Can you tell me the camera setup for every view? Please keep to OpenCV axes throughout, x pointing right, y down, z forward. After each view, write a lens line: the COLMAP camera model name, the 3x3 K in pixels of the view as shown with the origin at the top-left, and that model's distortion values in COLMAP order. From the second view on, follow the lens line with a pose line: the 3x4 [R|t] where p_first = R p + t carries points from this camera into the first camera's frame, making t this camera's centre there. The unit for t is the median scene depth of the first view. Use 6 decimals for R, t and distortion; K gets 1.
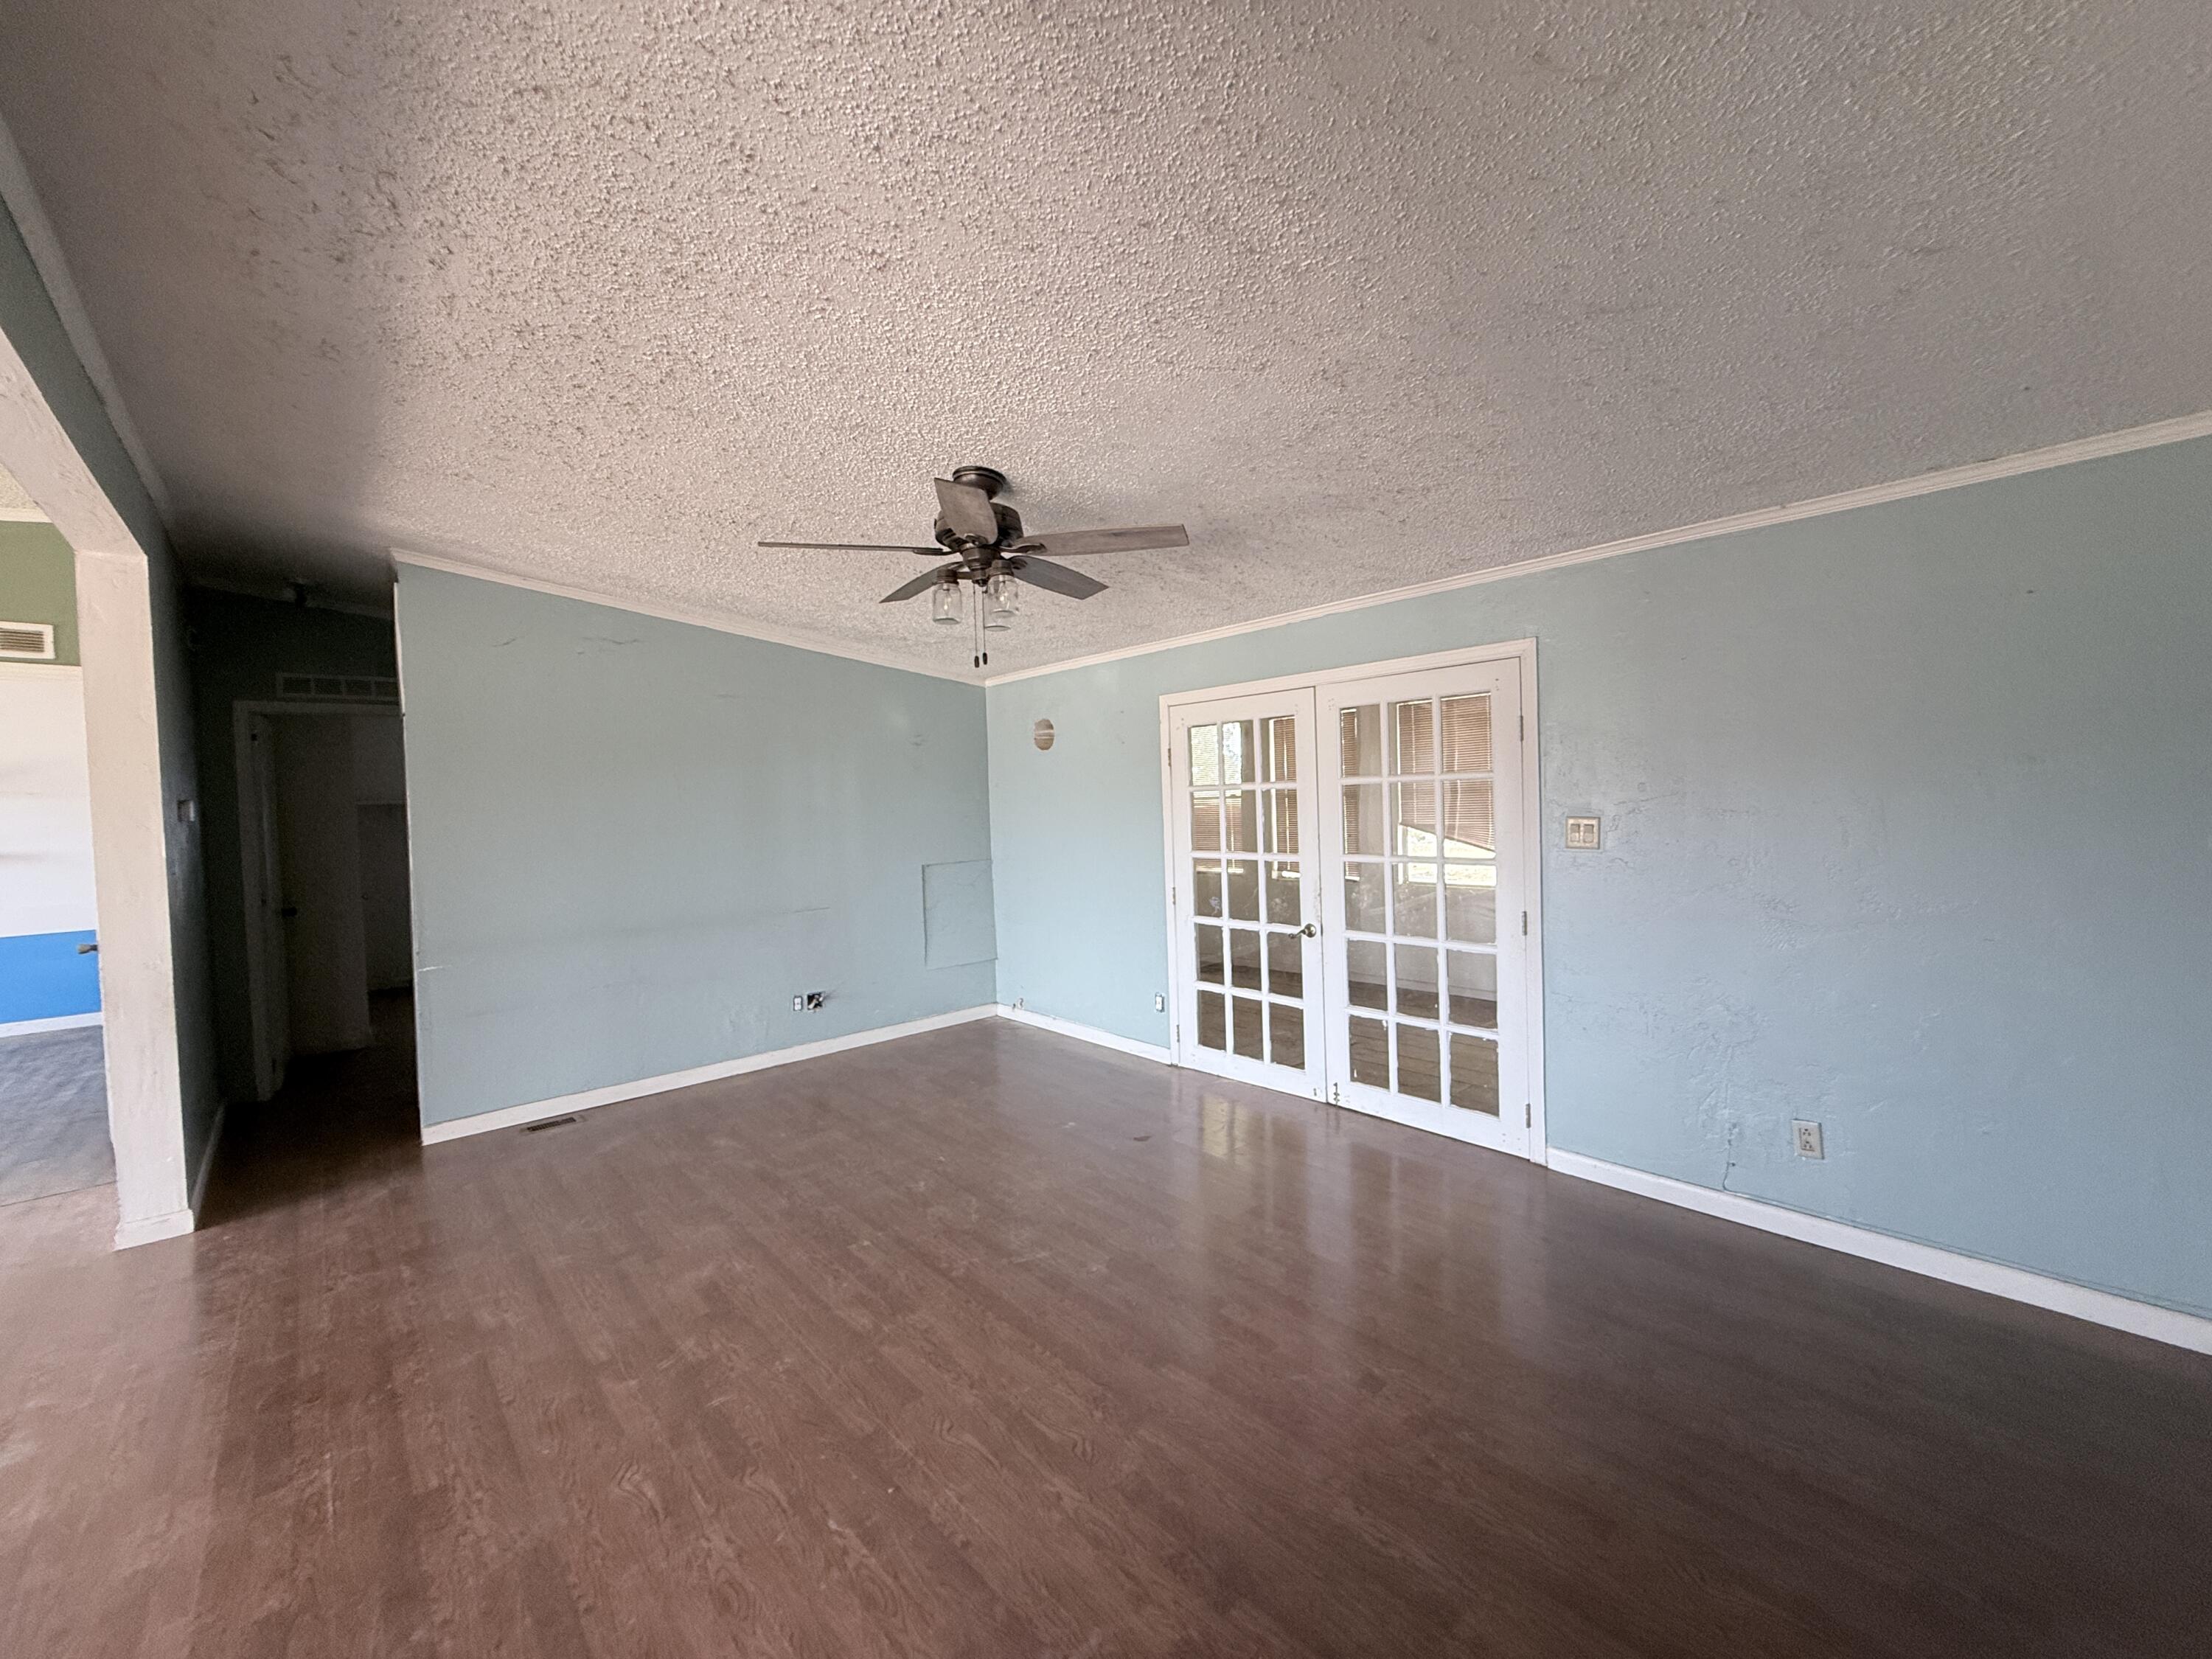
lens RADIAL K [[879.5, 0, 1102.8], [0, 879.5, 817.4], [0, 0, 1]] dist [-0.001621, 0.000829]
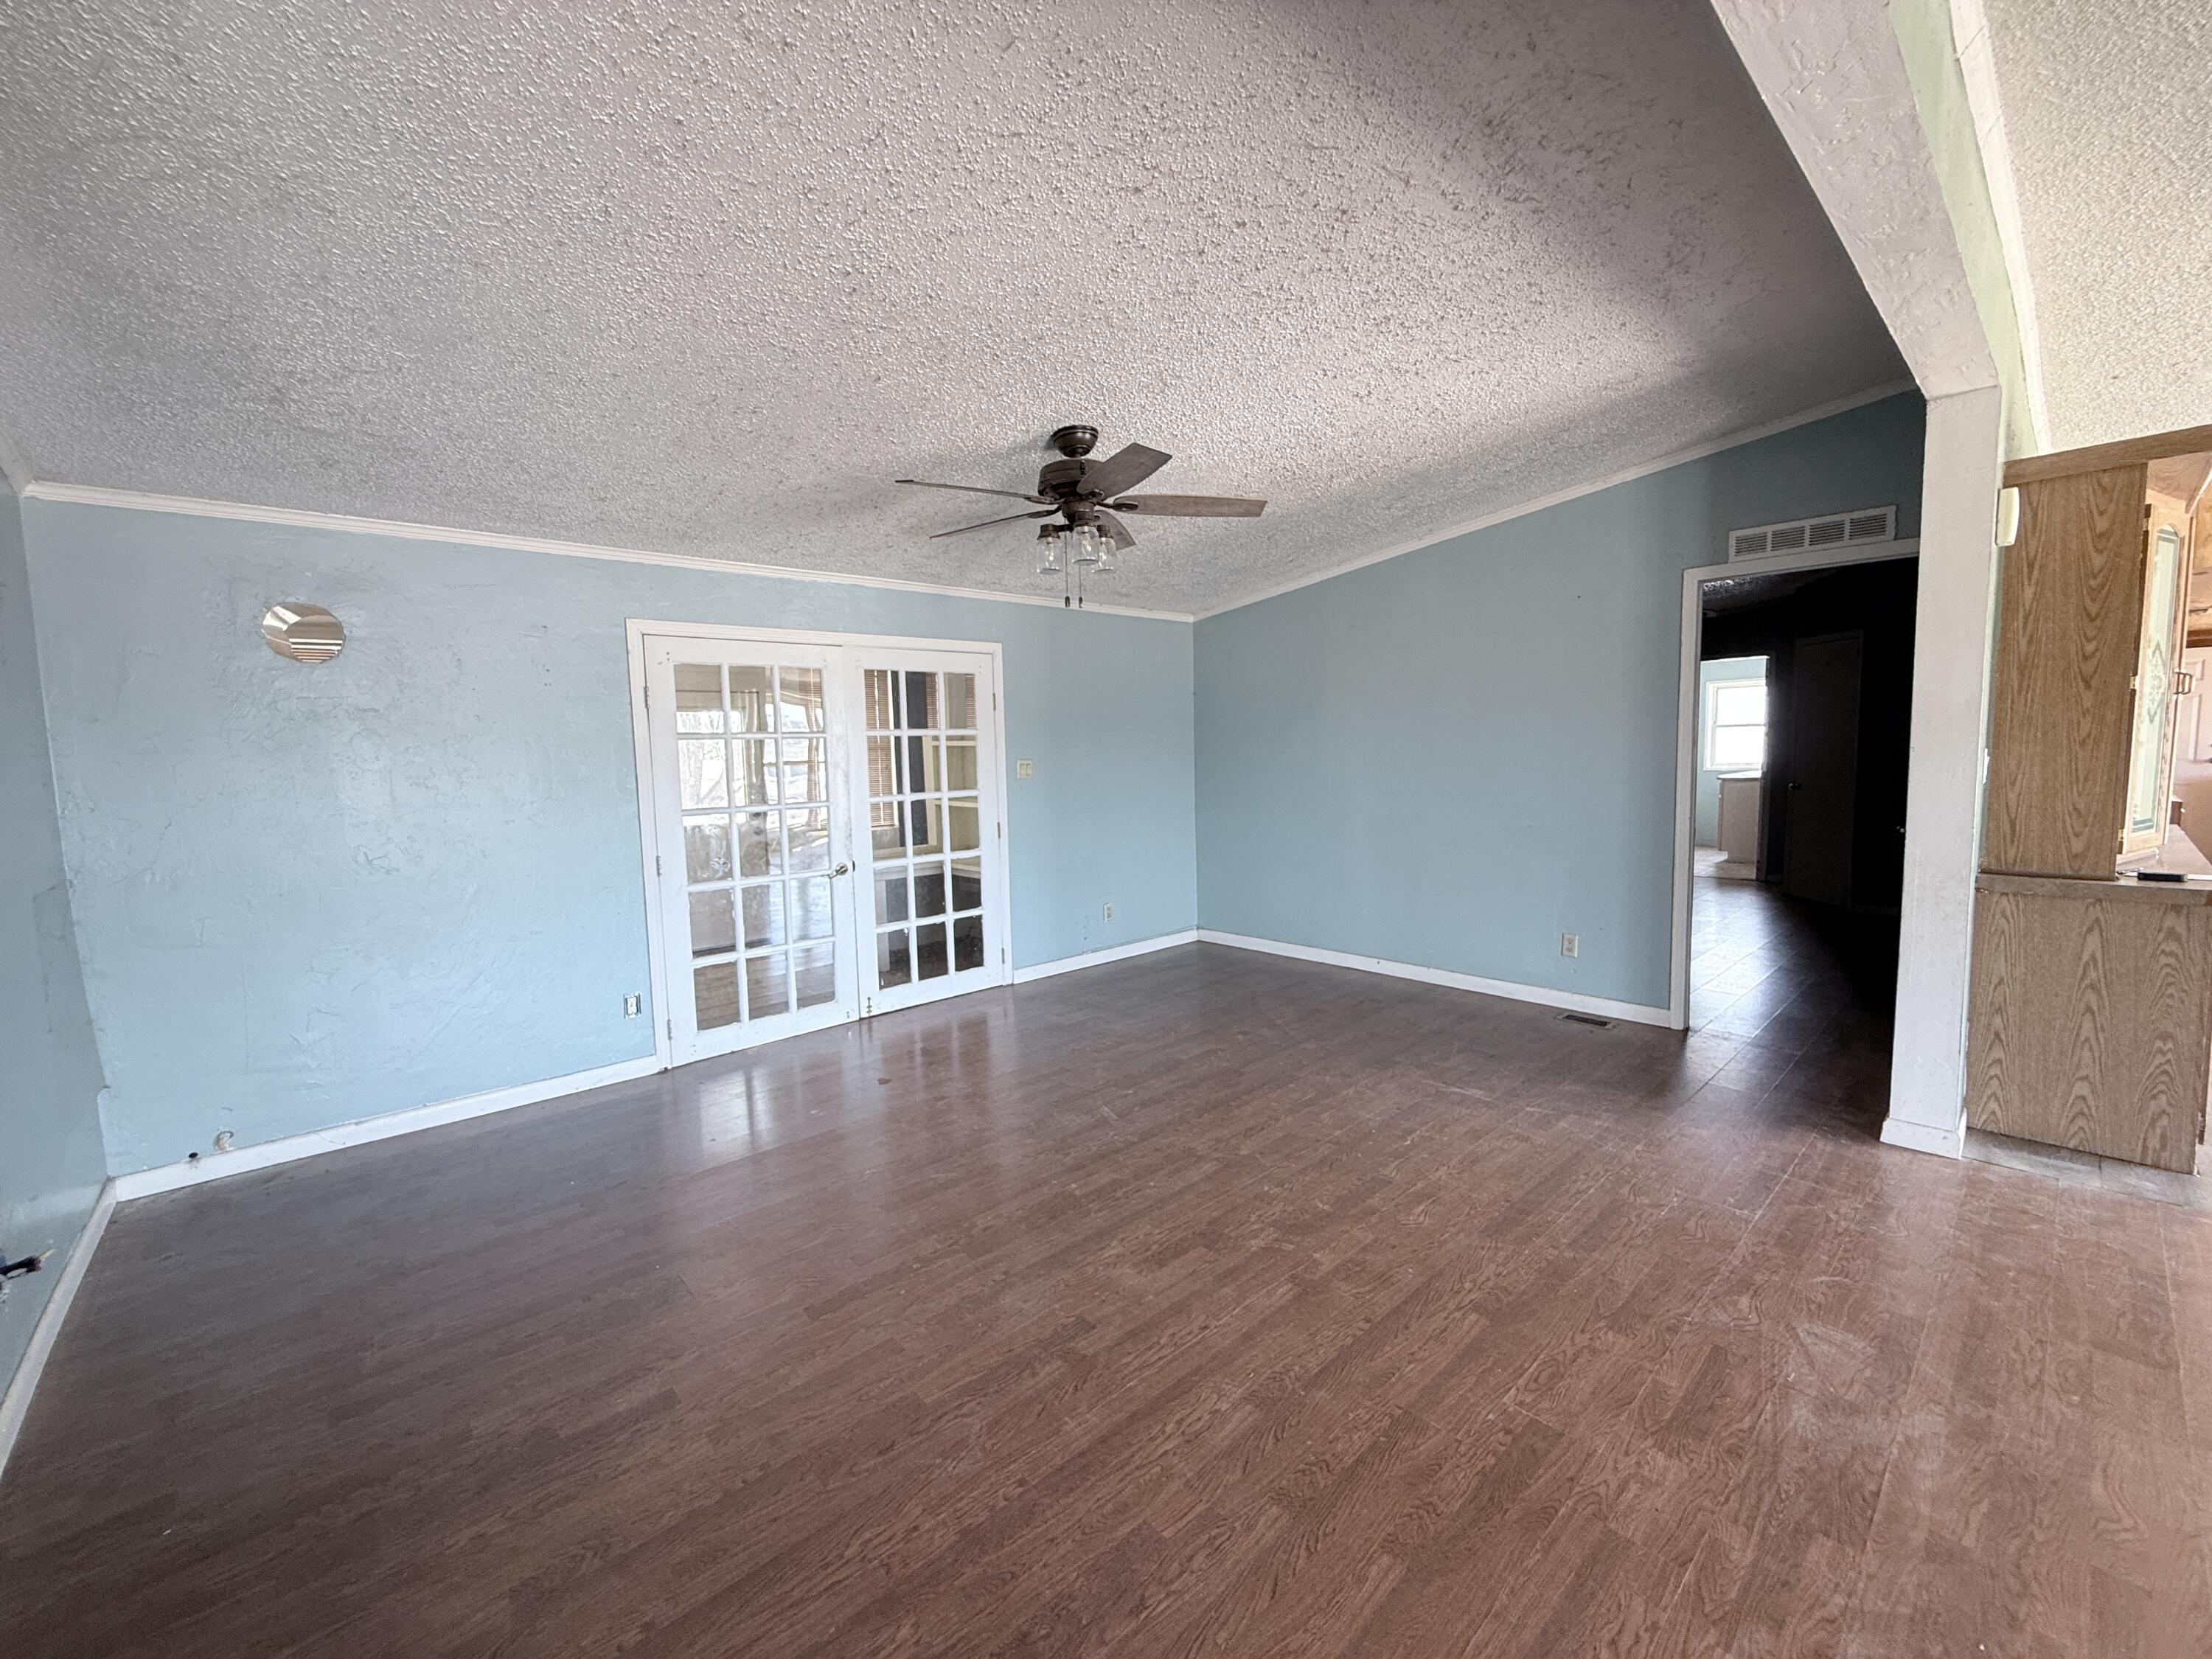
lens RADIAL K [[879.5, 0, 1102.8], [0, 879.5, 817.4], [0, 0, 1]] dist [-0.001621, 0.000829]
pose [[0.008188, -0.051651, 0.998632, -1.036411], [0.044427, 0.997698, 0.051238, 0.027257], [-0.998979, 0.043947, 0.010464, 0.803421]]
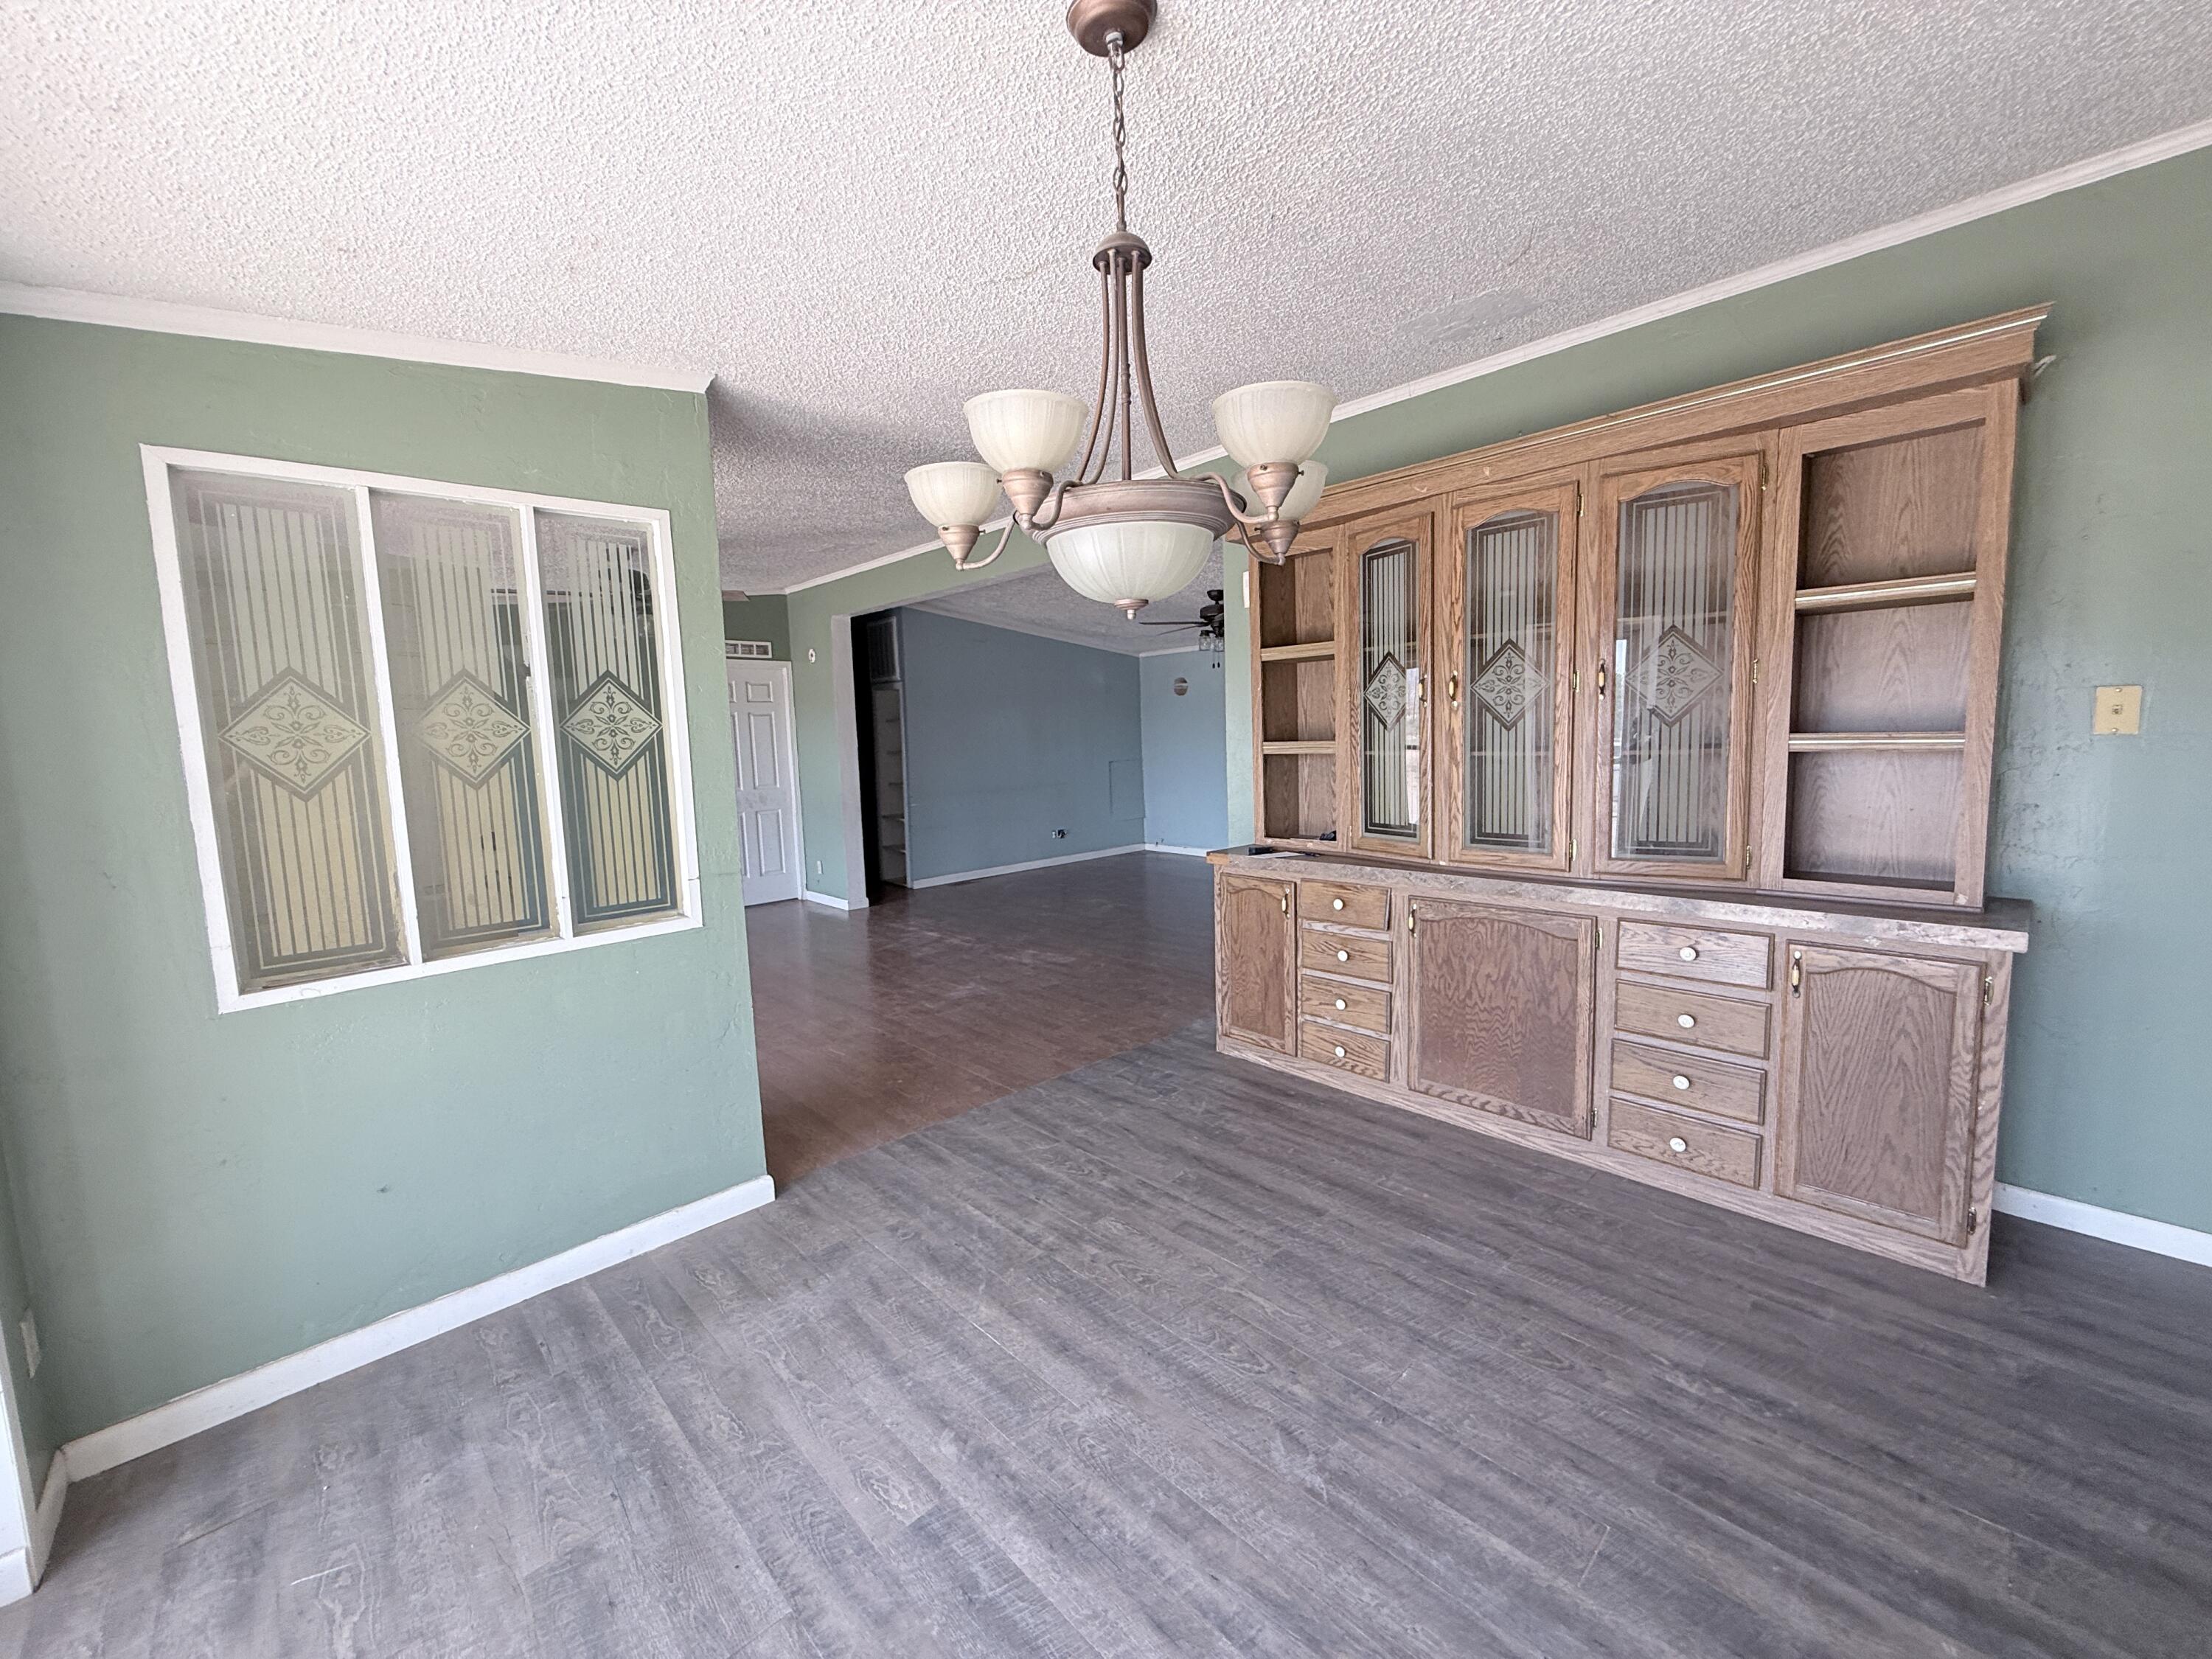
lens RADIAL K [[879.5, 0, 1102.8], [0, 879.5, 817.4], [0, 0, 1]] dist [-0.001621, 0.000829]
pose [[0.999655, -0.001237, 0.026224, -0.436781], [-0.000904, 0.996676, 0.081466, 0.037749], [-0.026238, -0.081462, 0.996331, -1.250809]]
